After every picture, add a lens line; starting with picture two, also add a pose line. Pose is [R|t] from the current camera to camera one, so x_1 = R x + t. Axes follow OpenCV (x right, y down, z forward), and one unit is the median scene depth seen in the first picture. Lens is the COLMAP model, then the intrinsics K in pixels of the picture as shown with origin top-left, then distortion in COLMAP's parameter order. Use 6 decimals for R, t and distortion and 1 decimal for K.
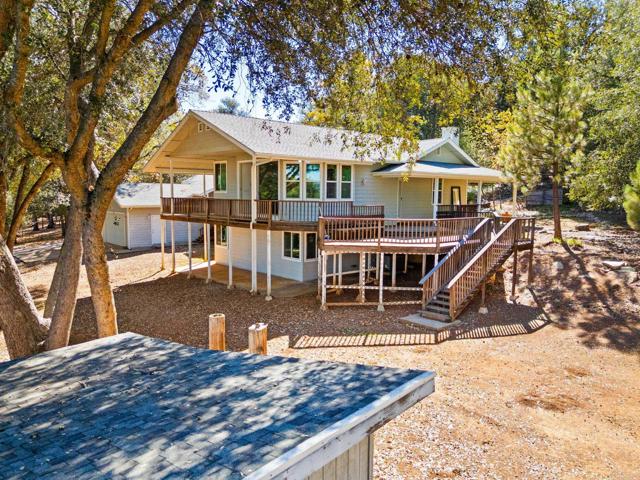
lens RADIAL K [[444.5, 0, 320.0], [0, 444.5, 240.0], [0, 0, 1]] dist [0.090986, 0.001519]
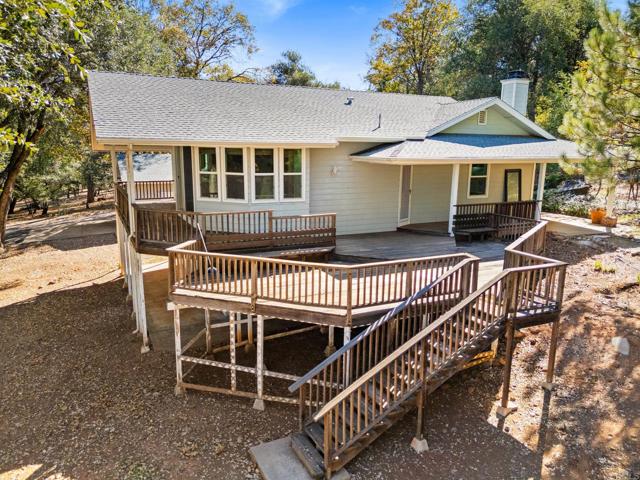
lens RADIAL K [[461.3, 0, 320.0], [0, 461.3, 240.0], [0, 0, 1]] dist [0.078564, -0.005466]
pose [[0.969939, 0.050441, -0.238063, 0.328910], [-0.030382, 0.995728, 0.087193, -0.114177], [0.241444, -0.077339, 0.967328, 0.407436]]
